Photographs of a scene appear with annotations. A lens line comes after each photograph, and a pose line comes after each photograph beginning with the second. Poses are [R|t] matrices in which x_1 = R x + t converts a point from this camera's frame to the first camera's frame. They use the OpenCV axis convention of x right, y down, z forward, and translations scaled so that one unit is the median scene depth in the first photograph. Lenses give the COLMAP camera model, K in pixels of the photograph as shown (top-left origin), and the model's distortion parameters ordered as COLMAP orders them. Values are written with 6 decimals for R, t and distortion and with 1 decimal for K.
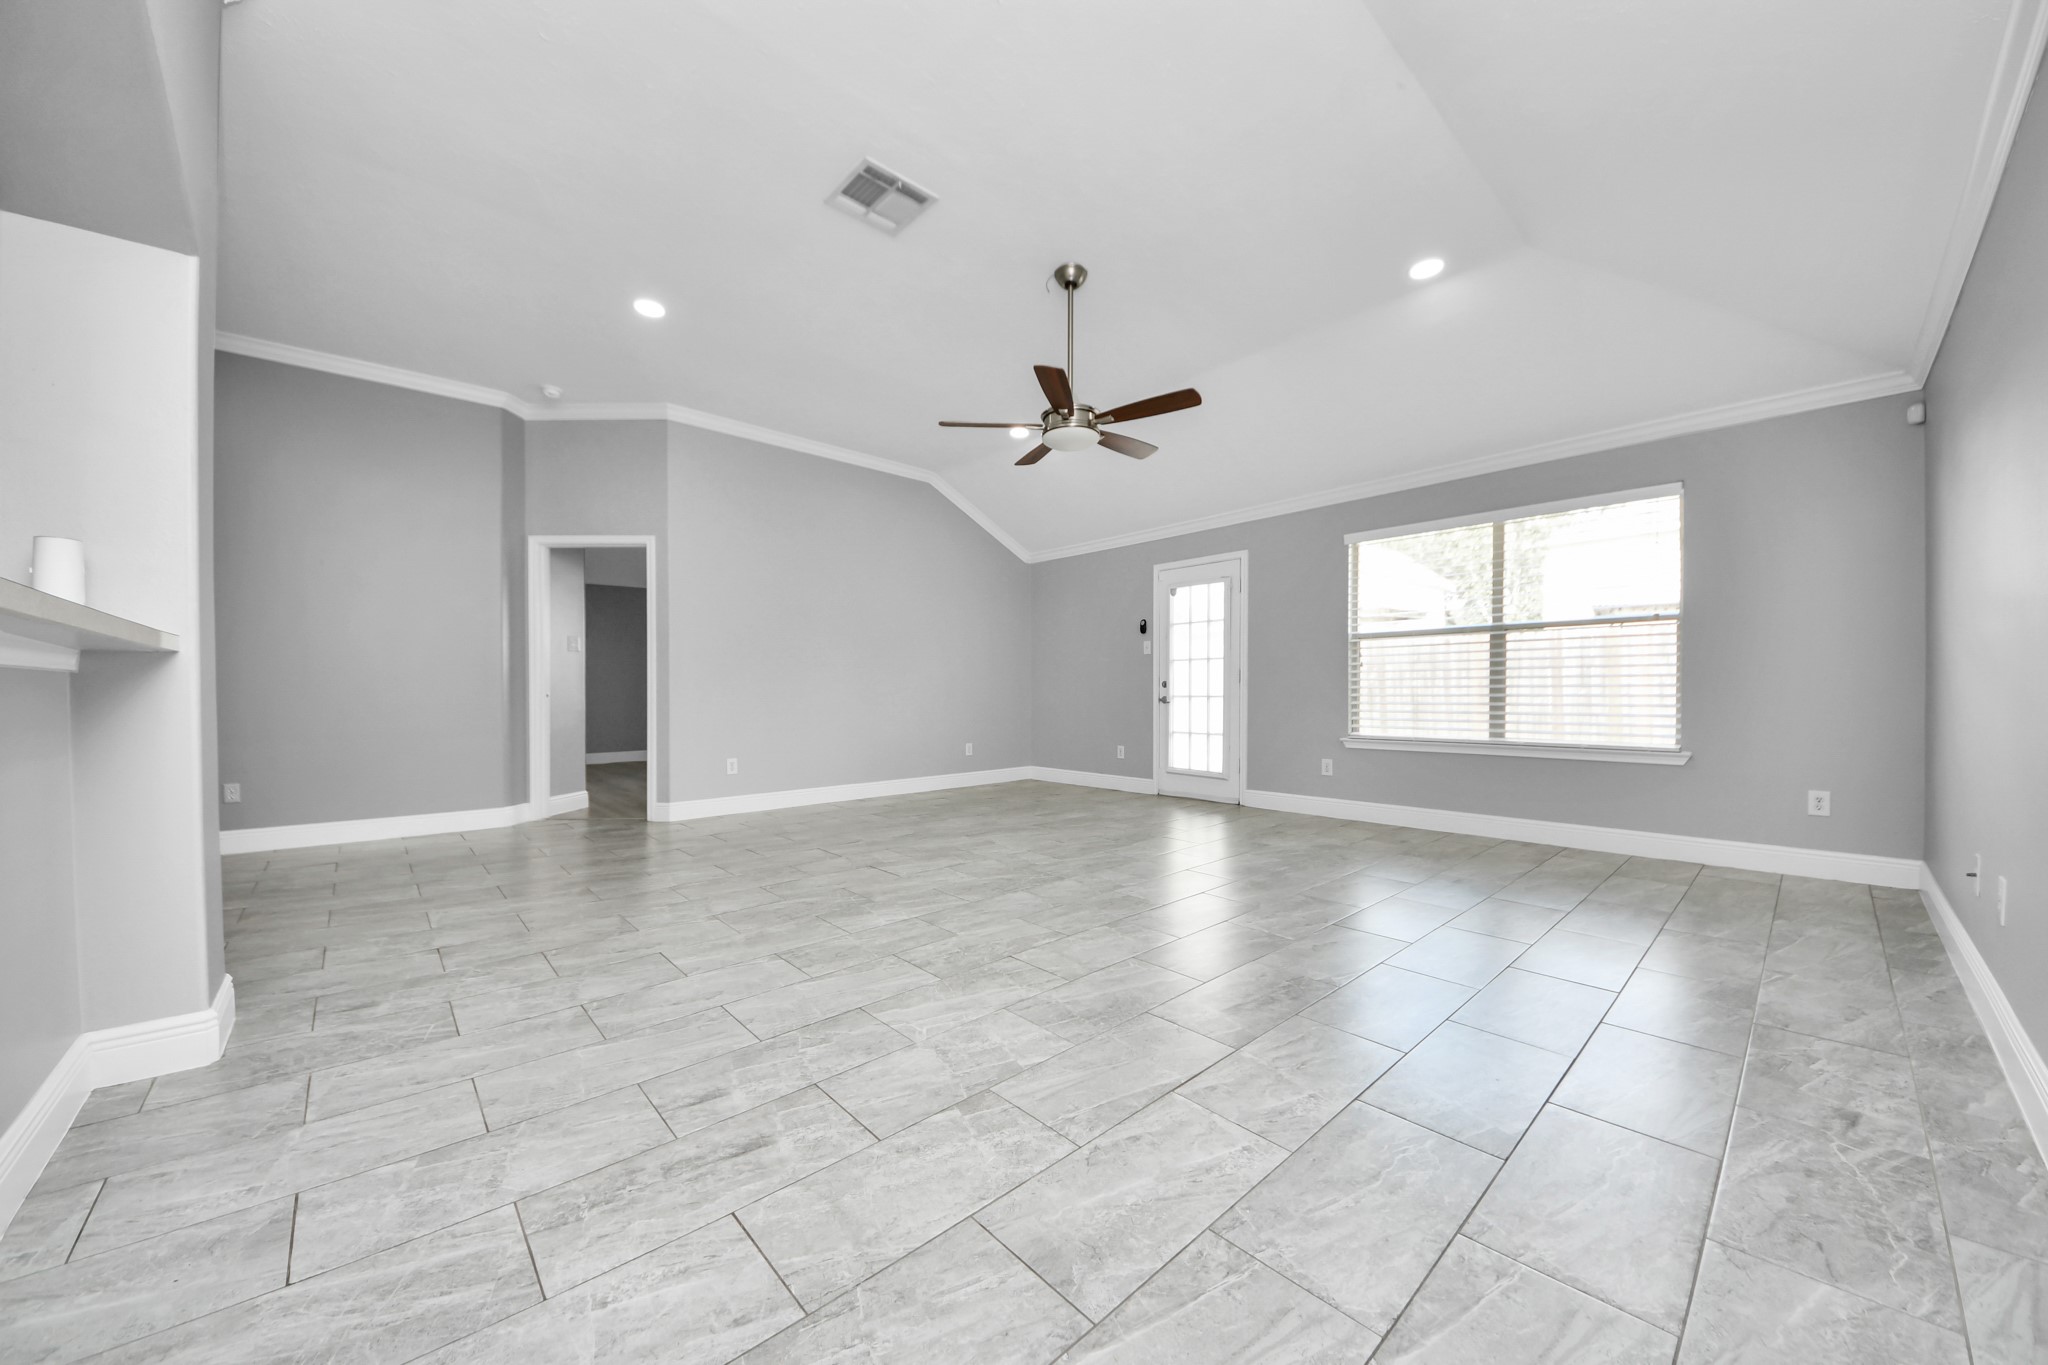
lens RADIAL K [[729.5, 0, 1022.5], [0, 729.5, 699.2], [0, 0, 1]] dist [0.025727, -0.013103]
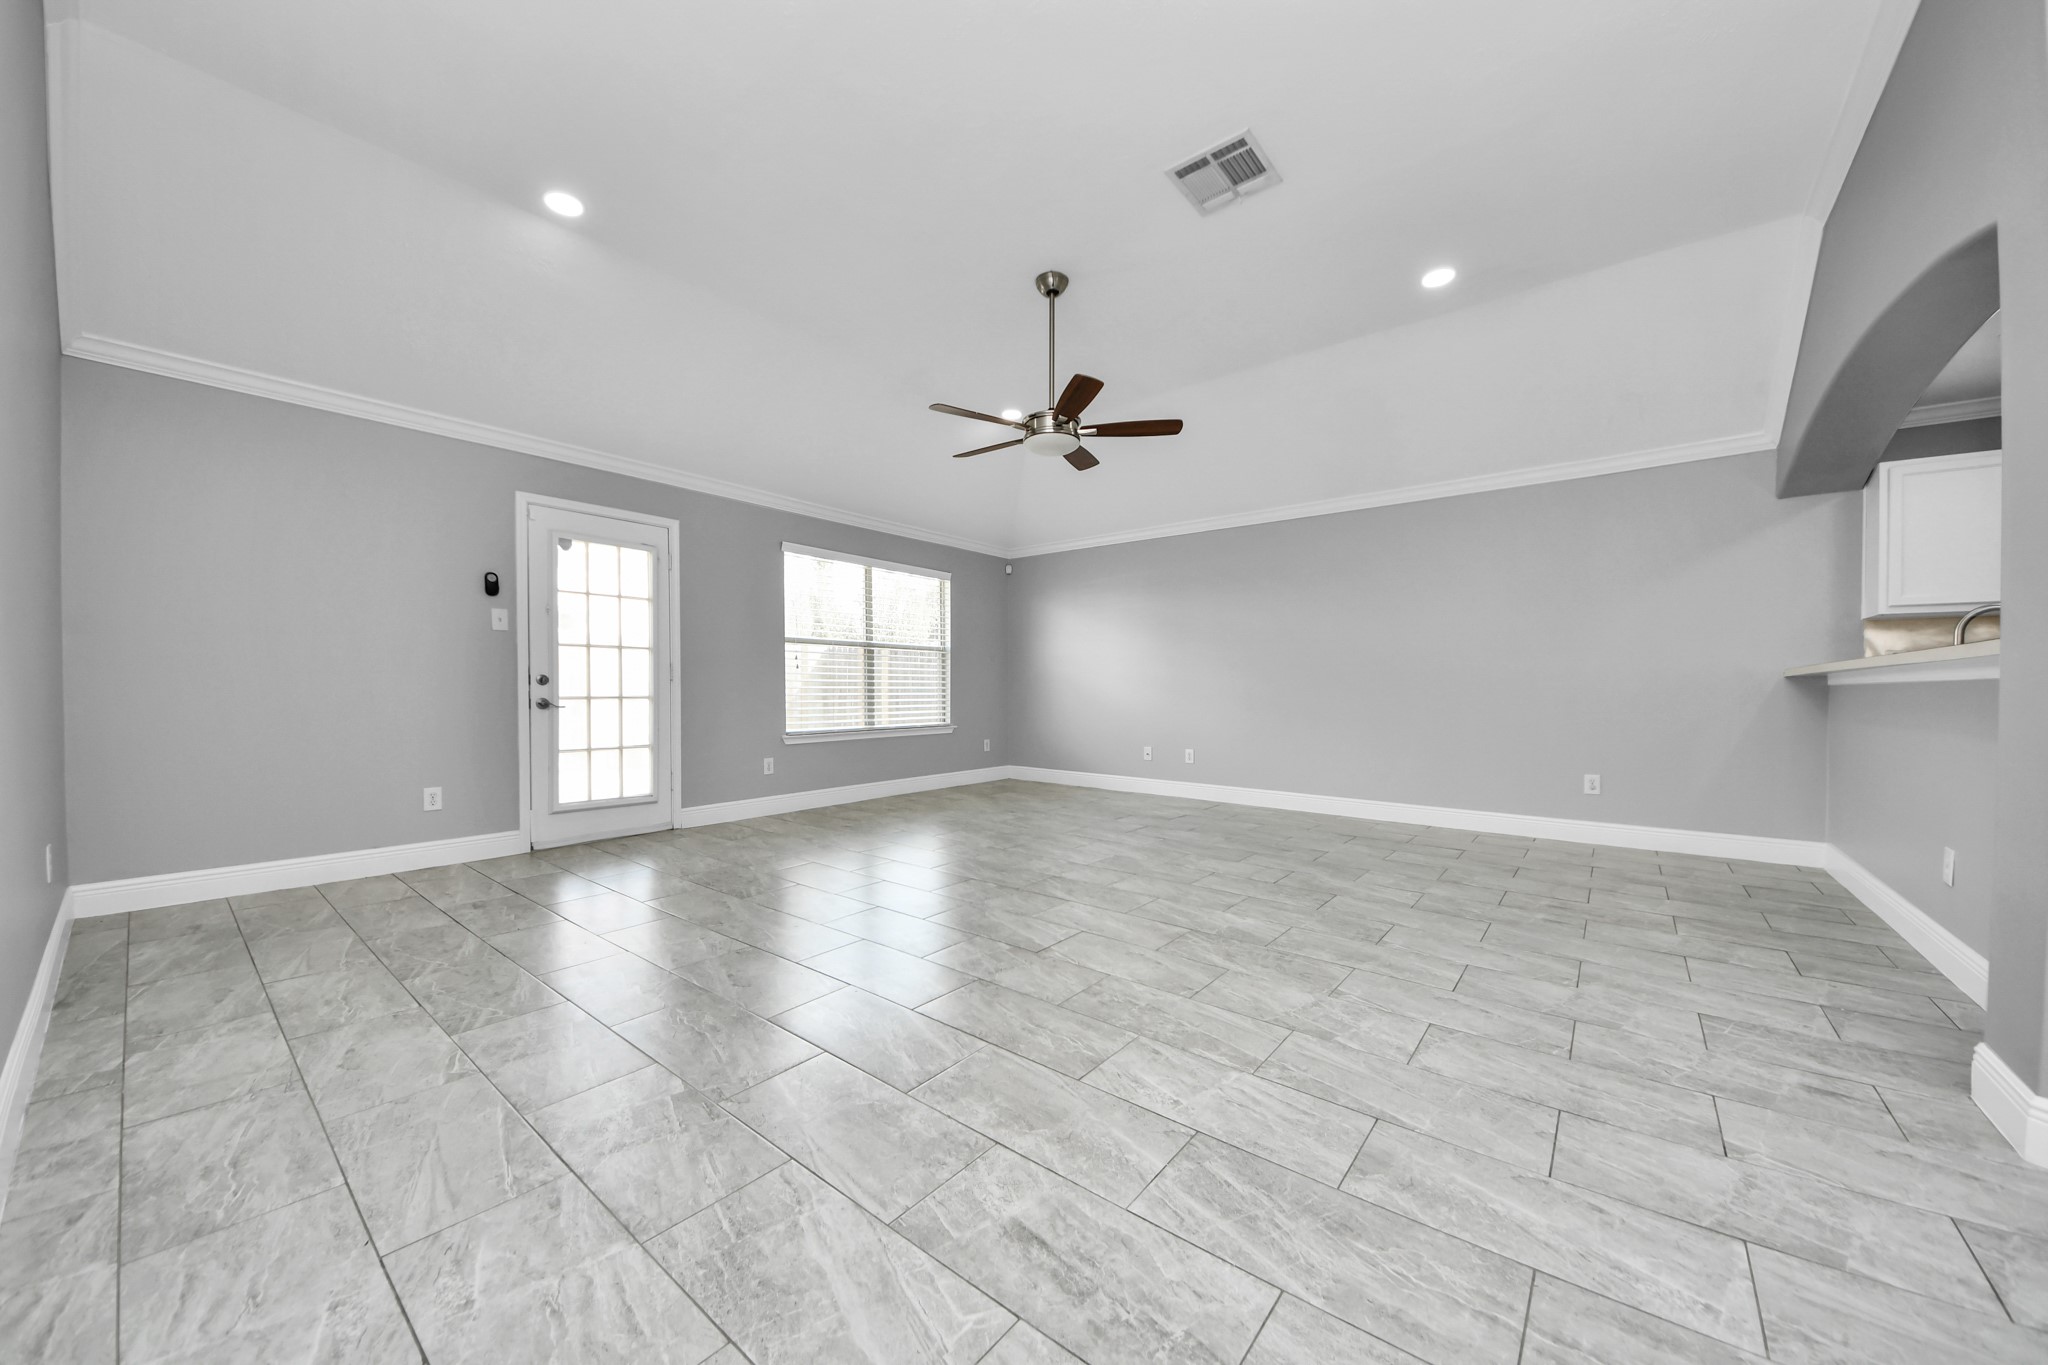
lens RADIAL K [[729.5, 0, 1022.5], [0, 729.5, 699.2], [0, 0, 1]] dist [0.025727, -0.013103]
pose [[-0.156576, -0.013102, 0.987579, -0.784432], [0.007195, 0.999870, 0.014406, -0.014103], [-0.987640, 0.009361, -0.156462, 1.006445]]
